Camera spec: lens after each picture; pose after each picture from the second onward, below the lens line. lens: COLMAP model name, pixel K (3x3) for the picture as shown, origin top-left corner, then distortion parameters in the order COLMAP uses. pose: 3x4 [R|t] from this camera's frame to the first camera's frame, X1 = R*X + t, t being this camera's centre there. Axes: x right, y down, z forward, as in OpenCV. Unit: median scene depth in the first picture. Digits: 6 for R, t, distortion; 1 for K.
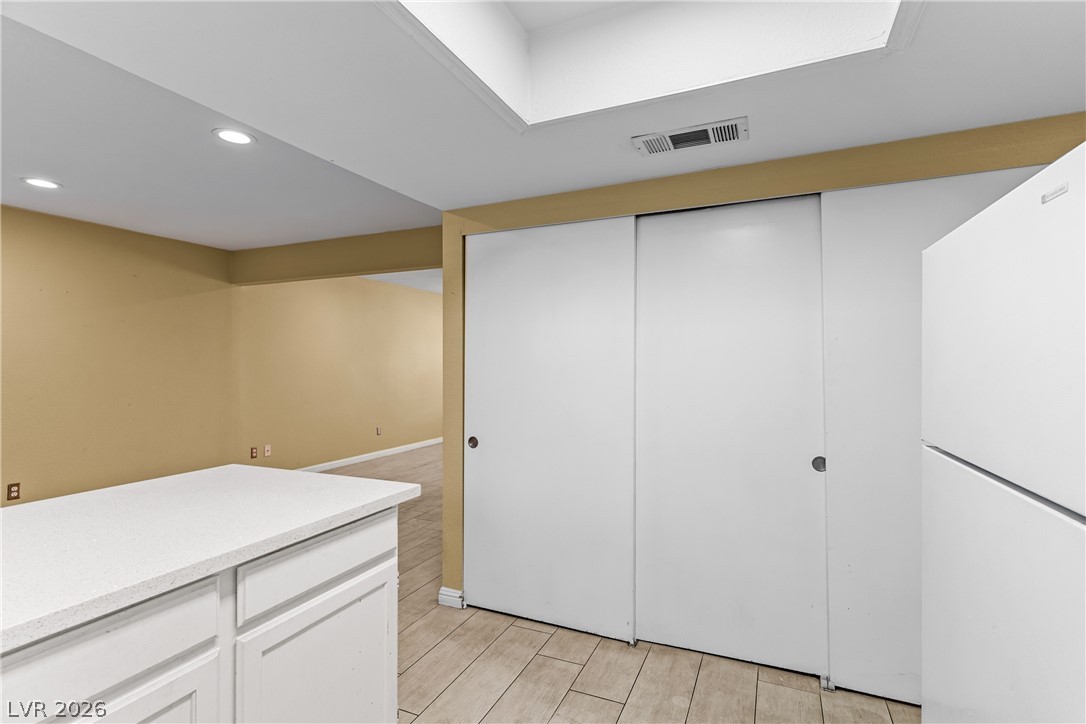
lens RADIAL K [[522.0, 0, 546.4], [0, 522.0, 363.2], [0, 0, 1]] dist [0.003781, 0.000566]
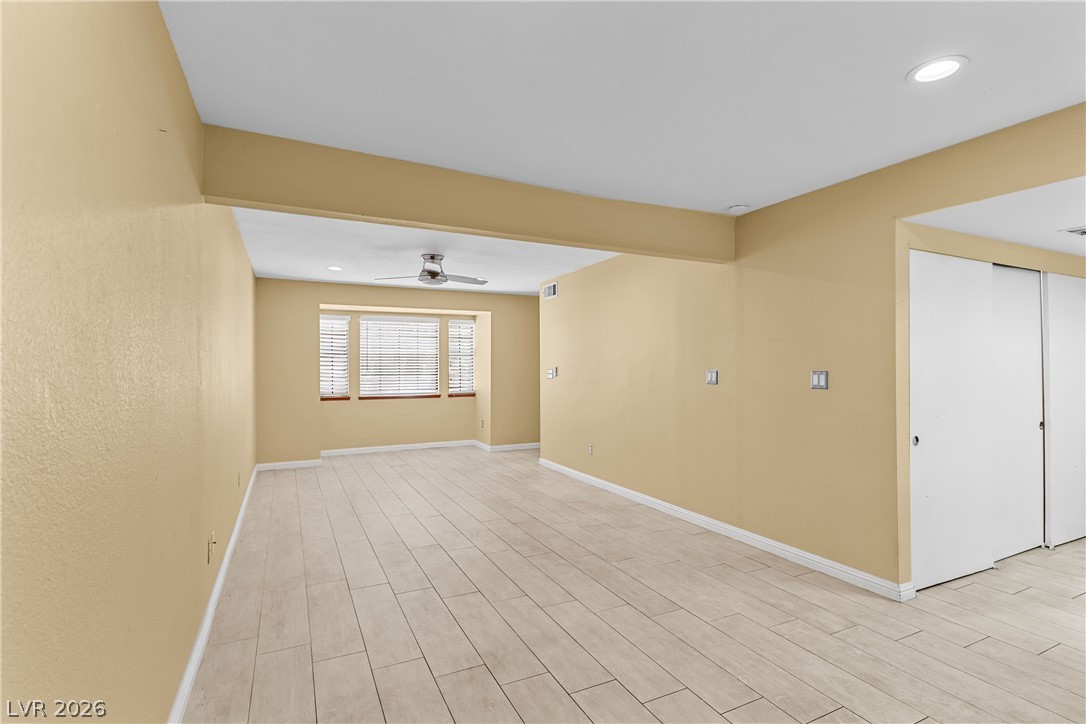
lens RADIAL K [[522.0, 0, 546.4], [0, 522.0, 363.2], [0, 0, 1]] dist [0.003781, 0.000566]
pose [[0.640154, 0.002331, 0.768243, -1.515233], [0.002025, 0.999987, -0.004722, -0.007726], [-0.768244, 0.004579, 0.640140, 0.914850]]
